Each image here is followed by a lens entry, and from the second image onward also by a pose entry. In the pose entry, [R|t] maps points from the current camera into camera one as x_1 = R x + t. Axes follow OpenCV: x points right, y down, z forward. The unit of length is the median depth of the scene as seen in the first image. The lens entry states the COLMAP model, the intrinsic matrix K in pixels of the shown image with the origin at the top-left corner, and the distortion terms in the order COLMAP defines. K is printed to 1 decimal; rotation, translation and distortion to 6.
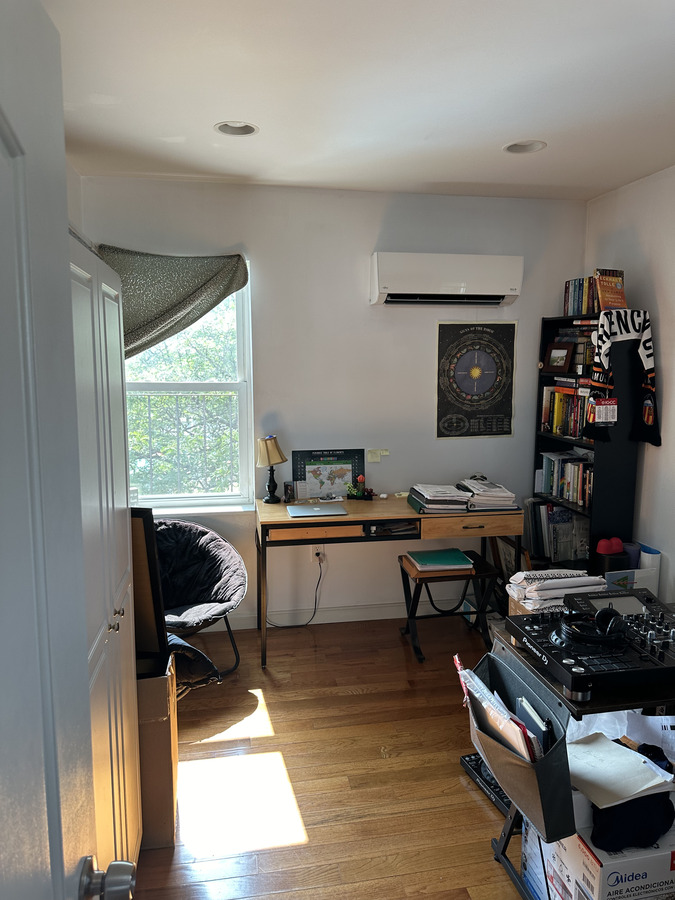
lens RADIAL K [[638.5, 0, 336.7], [0, 638.5, 448.9], [0, 0, 1]] dist [0.071771, -0.095504]
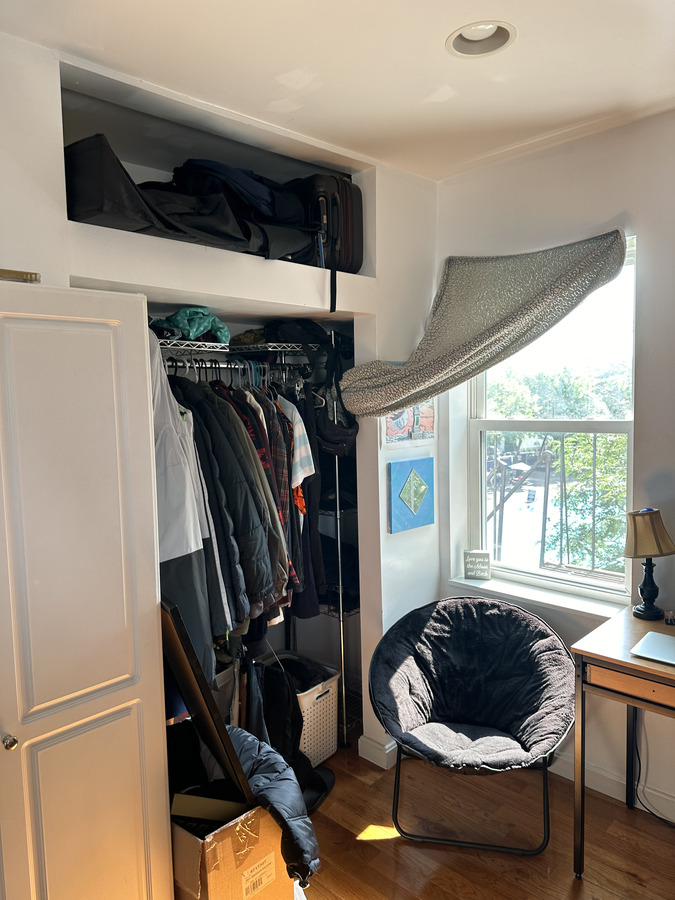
lens RADIAL K [[638.5, 0, 337.6], [0, 638.5, 447.9], [0, 0, 1]] dist [0.071771, -0.095504]
pose [[0.581825, 0.054828, -0.811464, 0.232277], [-0.085520, 0.996318, 0.006000, -0.060648], [0.808806, 0.065905, 0.584371, 0.399519]]
